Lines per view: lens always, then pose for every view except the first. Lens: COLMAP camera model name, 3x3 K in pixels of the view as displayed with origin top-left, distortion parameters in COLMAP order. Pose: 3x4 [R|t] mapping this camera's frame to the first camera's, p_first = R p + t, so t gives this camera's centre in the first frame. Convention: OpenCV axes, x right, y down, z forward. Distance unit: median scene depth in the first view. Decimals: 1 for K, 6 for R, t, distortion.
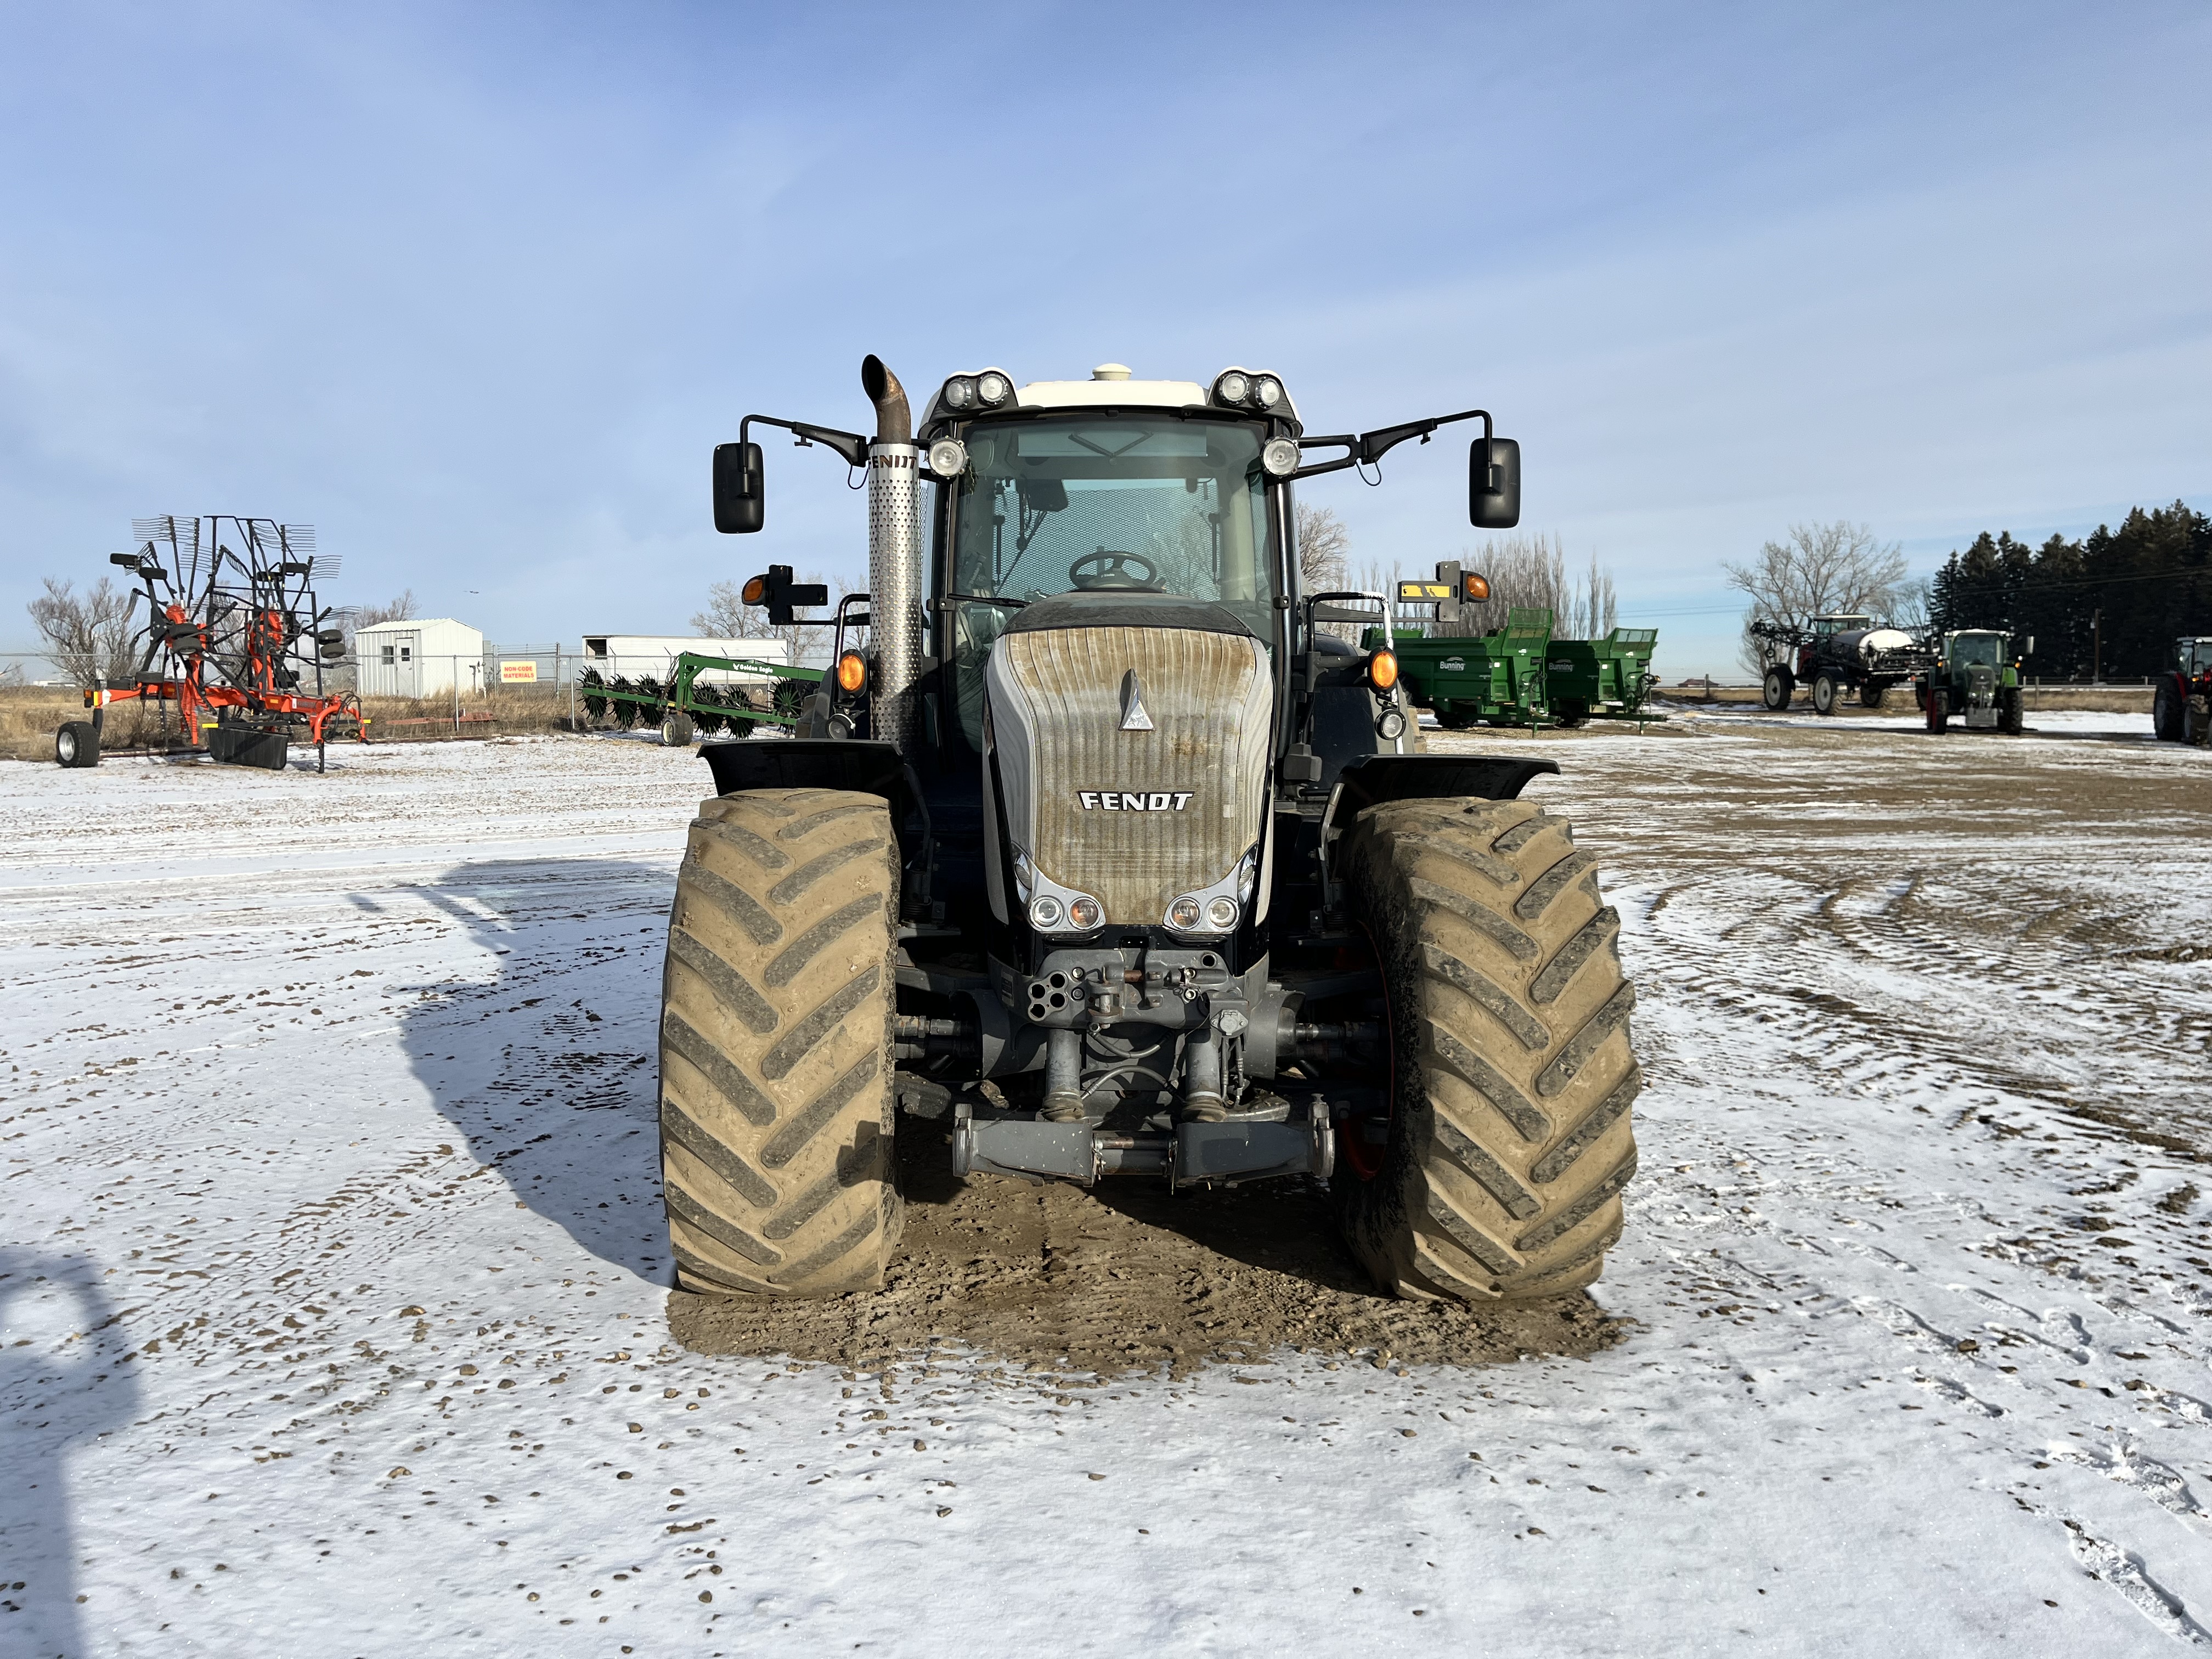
lens RADIAL K [[1653.4, 0, 1106.0], [0, 1653.4, 829.5], [0, 0, 1]] dist [0.046490, -0.089270]
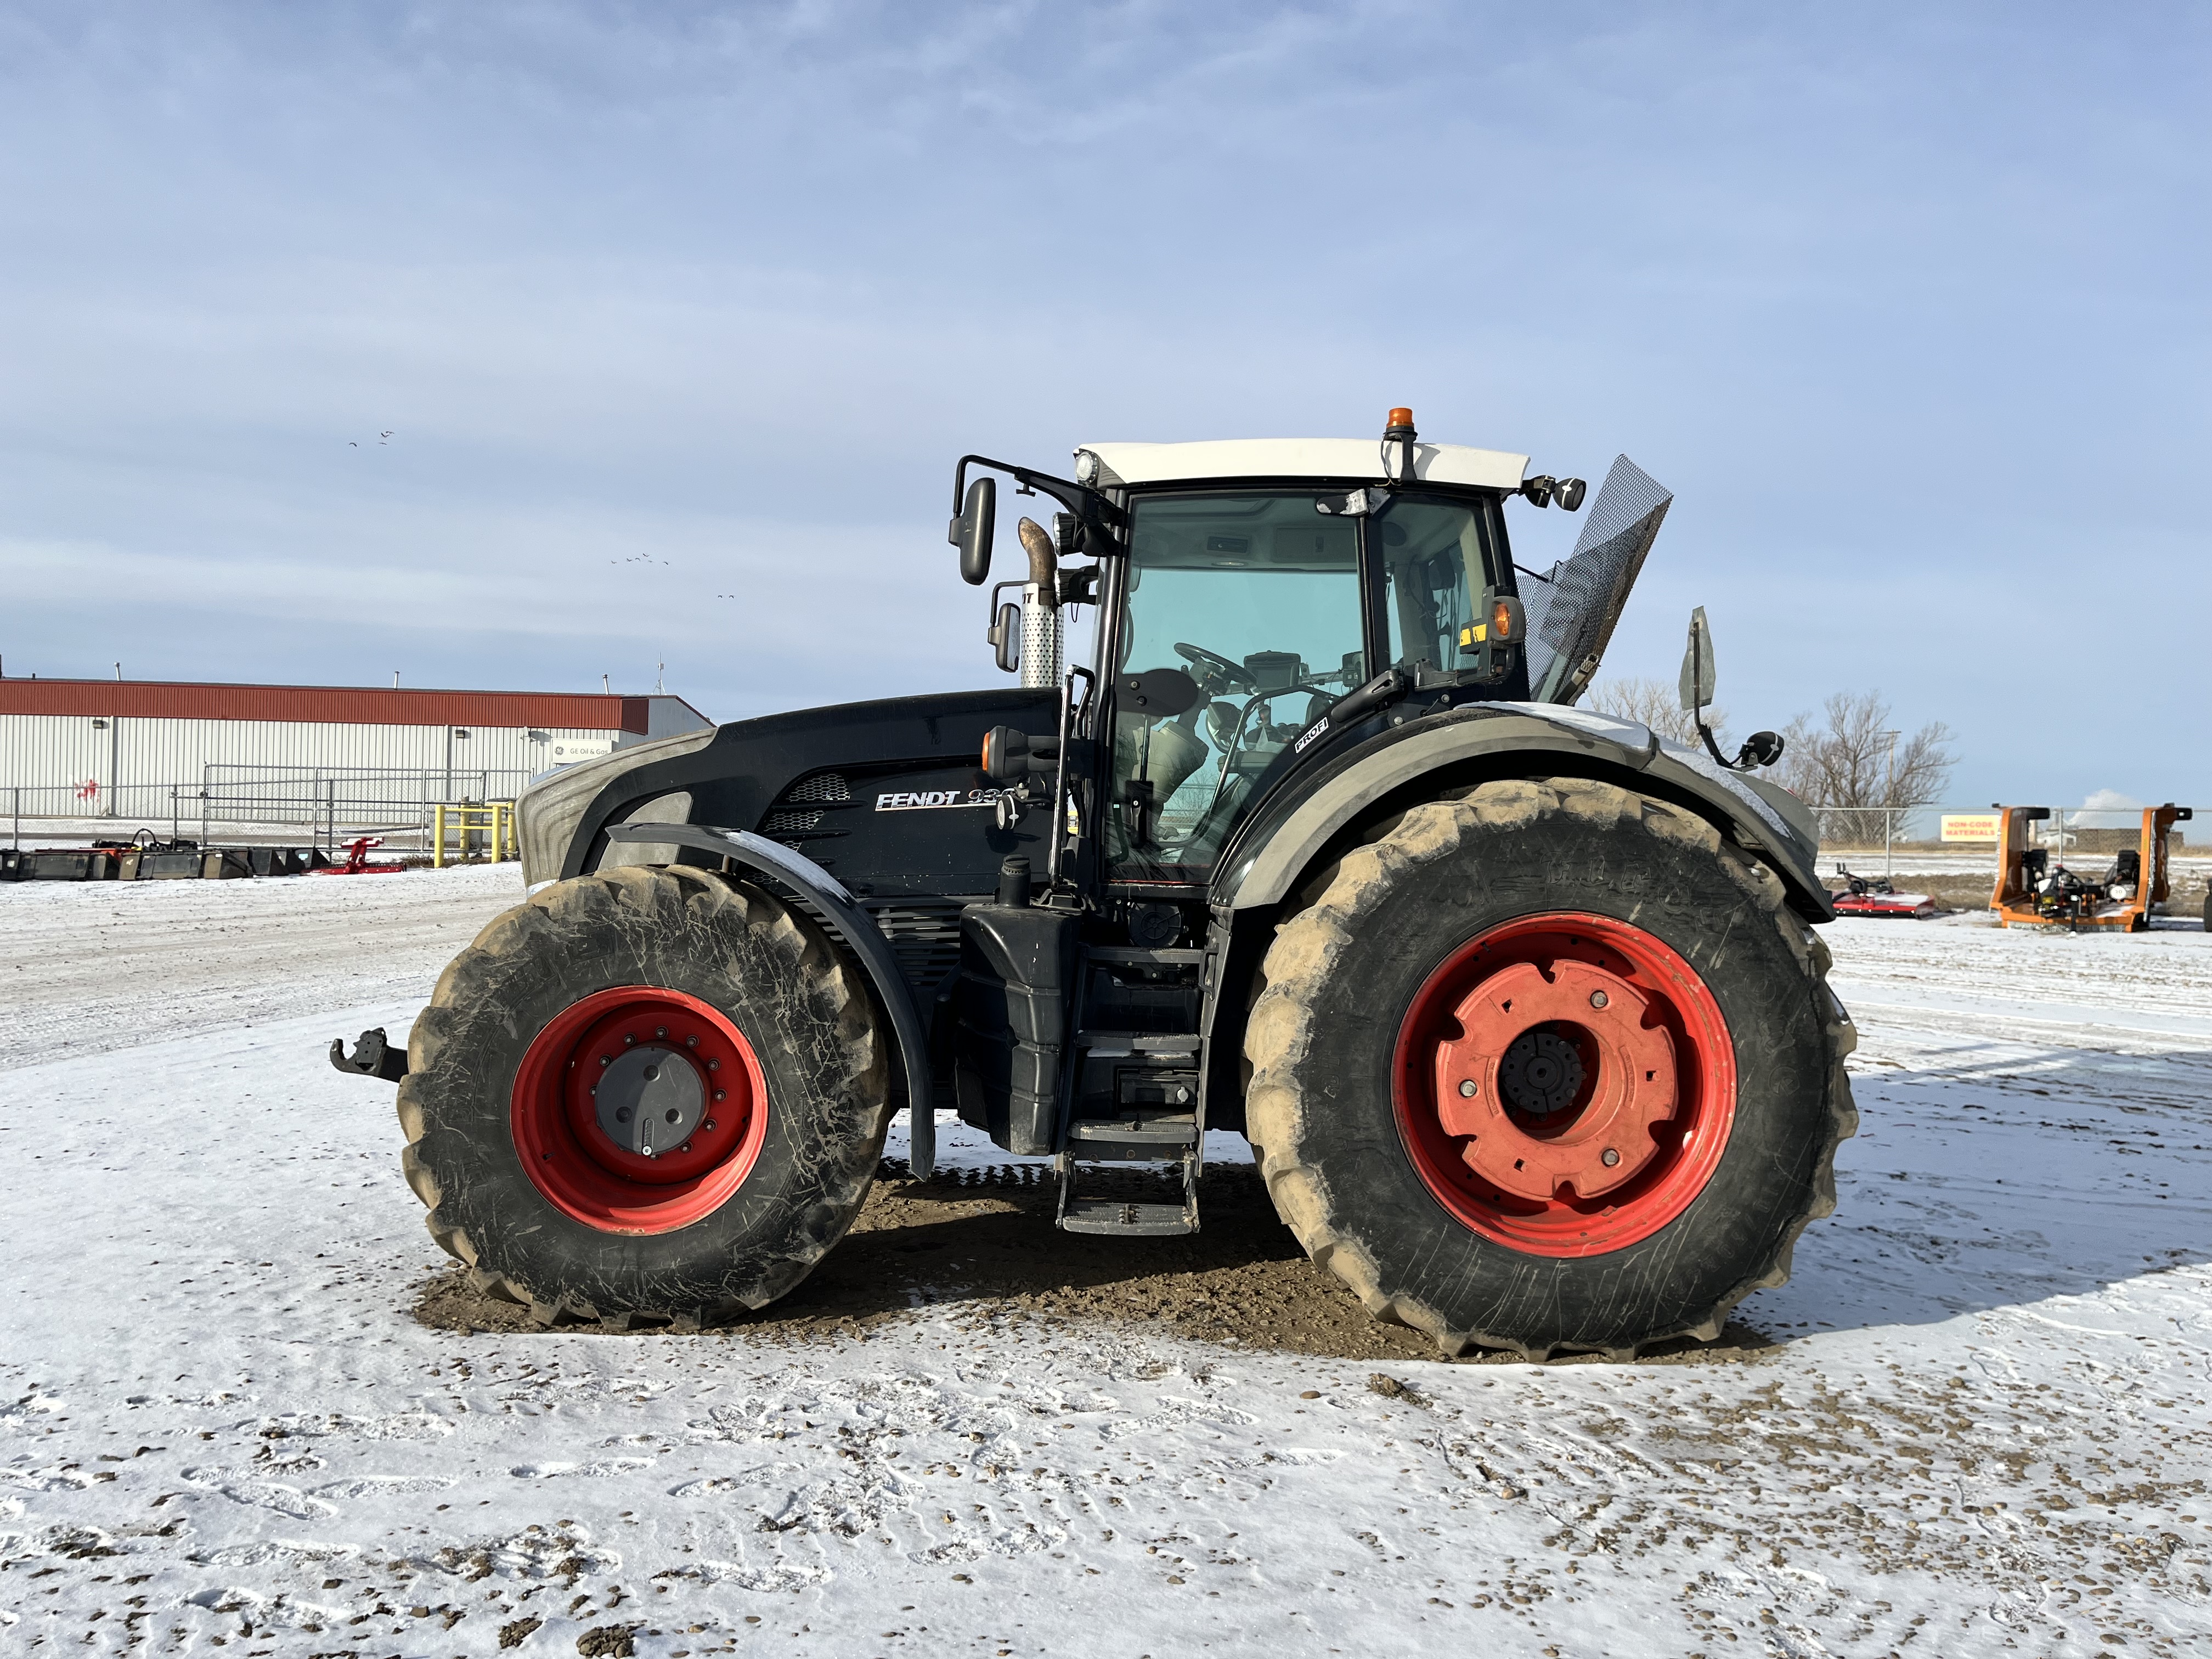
lens RADIAL K [[1685.8, 0, 1106.0], [0, 1685.8, 829.5], [0, 0, 1]] dist [0.068088, -0.095316]
pose [[0.022600, 0.001641, -0.999743, 1.317212], [-0.108335, 0.994114, -0.000817, -0.070512], [0.993858, 0.108325, 0.022644, 1.241274]]
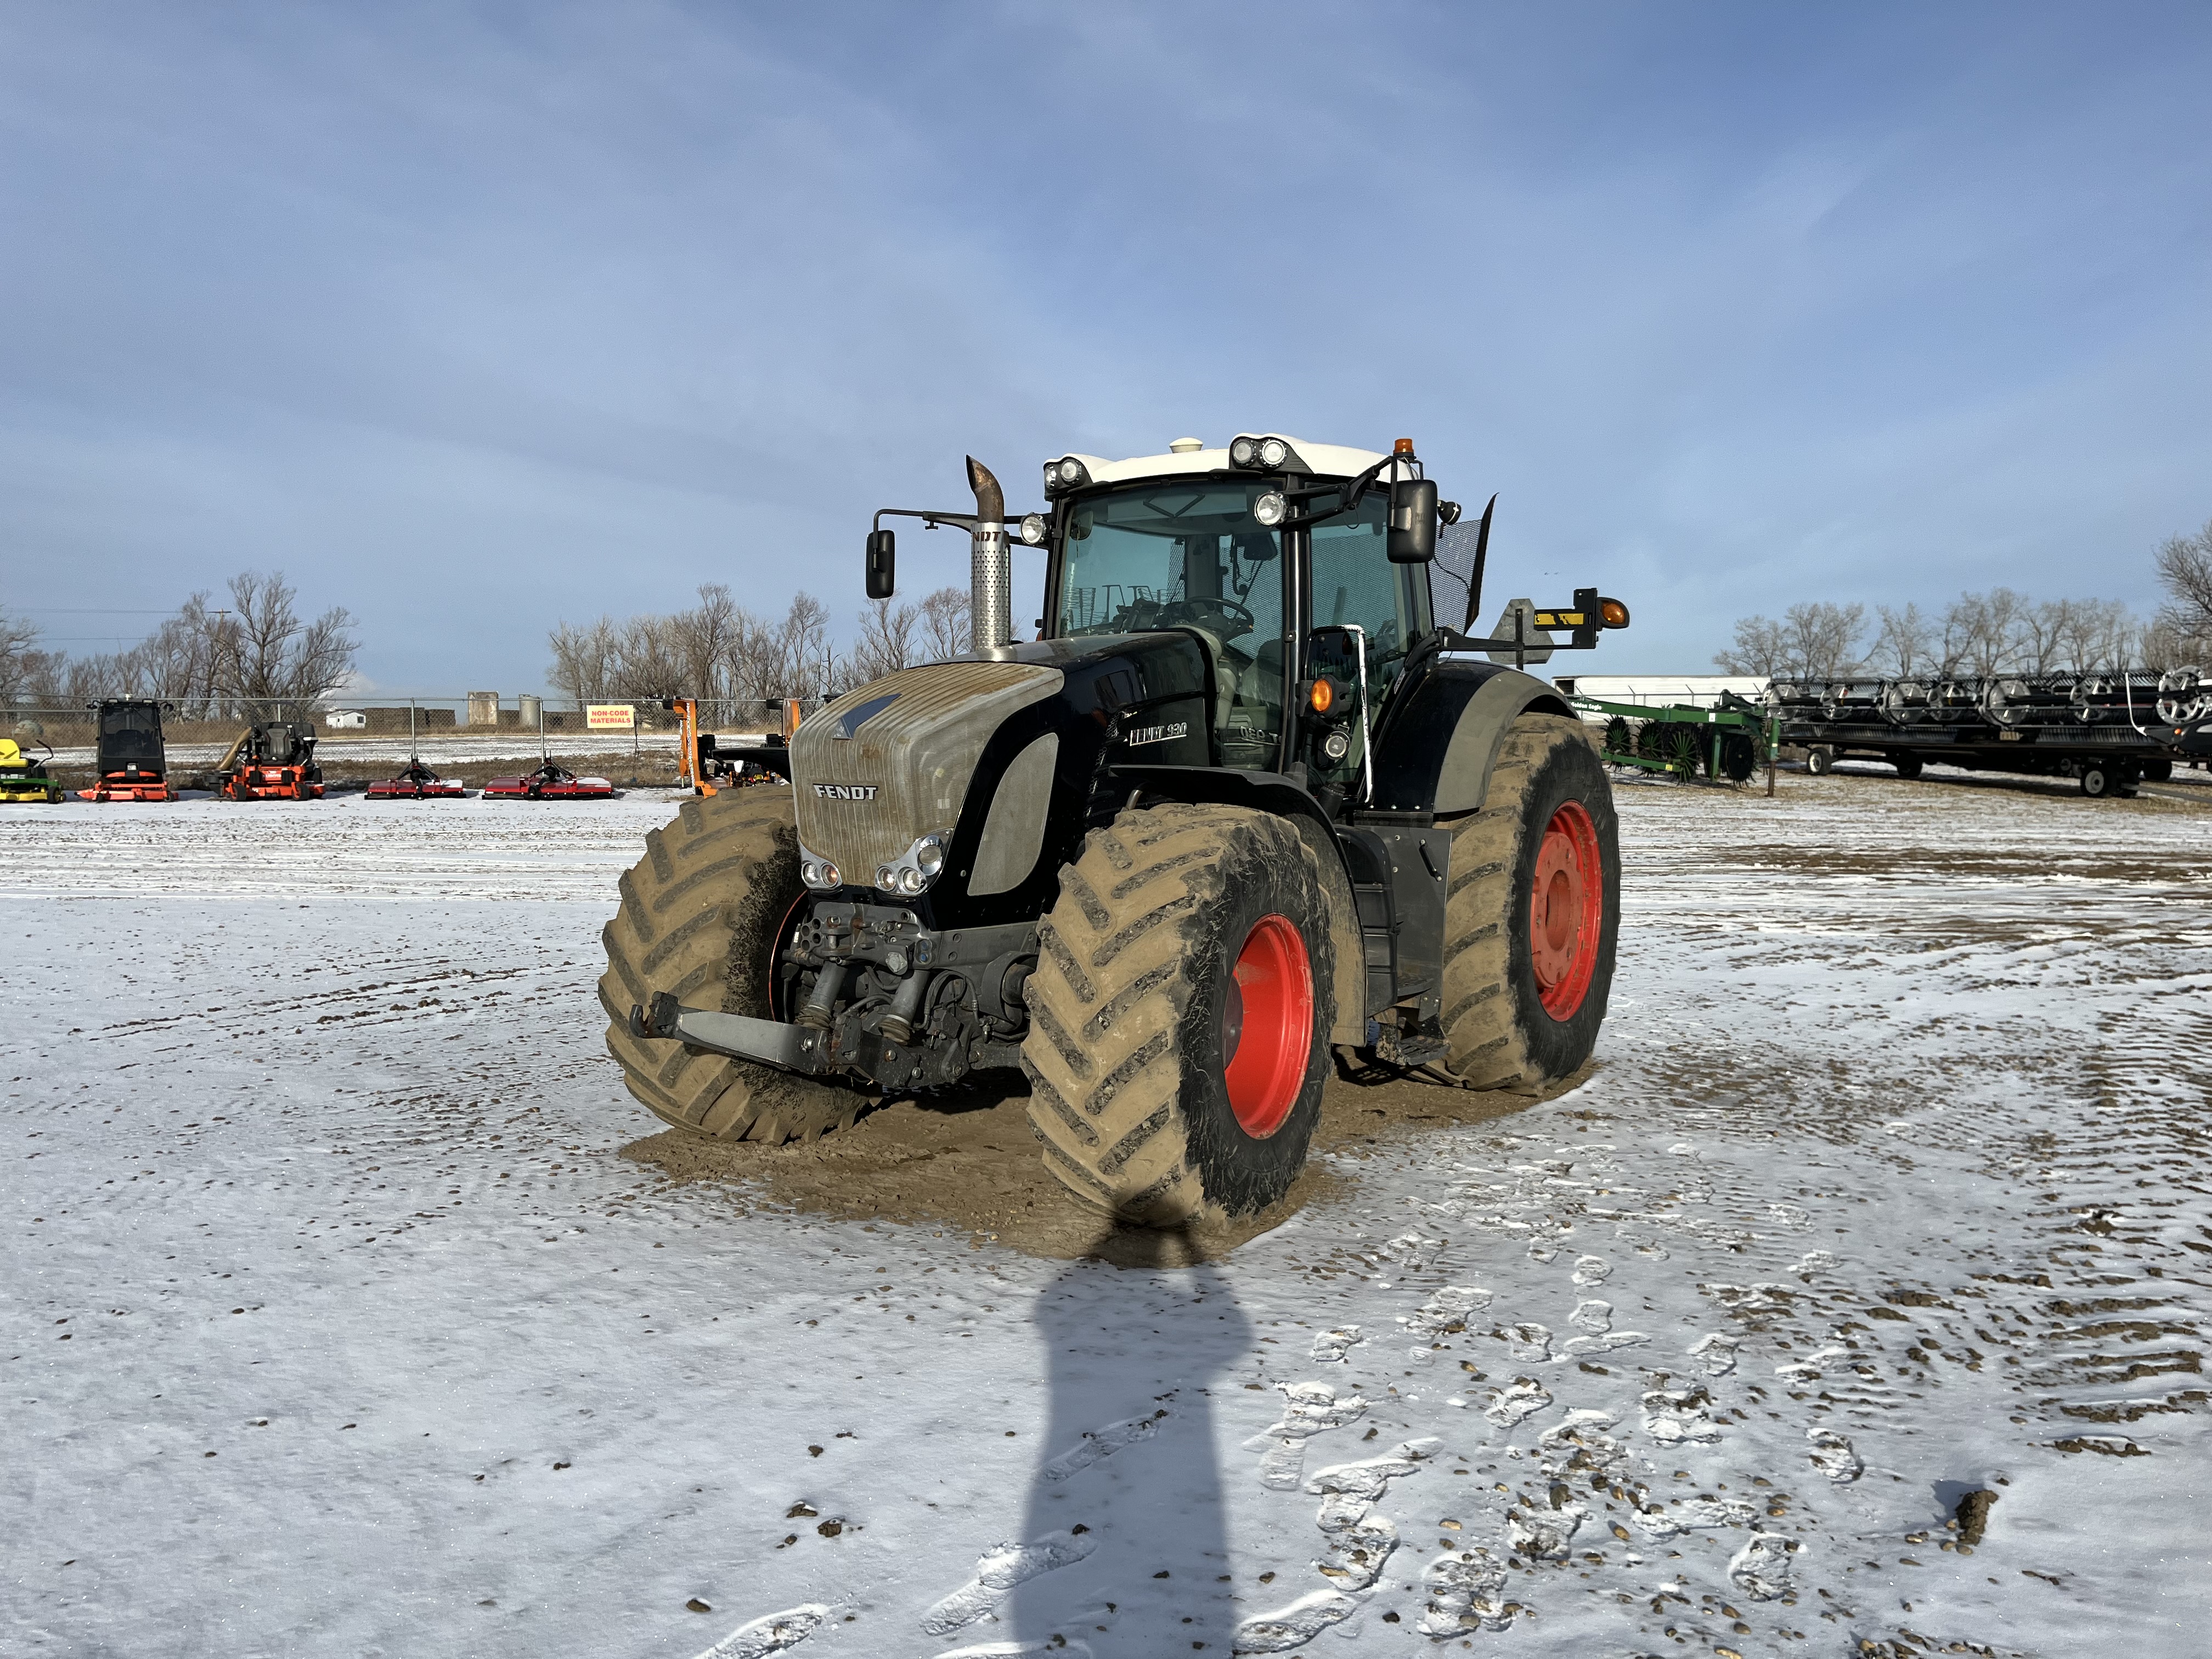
lens RADIAL K [[1663.5, 0, 1105.8], [0, 1663.5, 855.3], [0, 0, 1]] dist [0.045274, 0.001328]
pose [[0.831495, 0.042752, -0.553885, 0.801256], [-0.048063, 0.998832, 0.004943, 0.014549], [0.553450, 0.022512, 0.832578, -0.011148]]
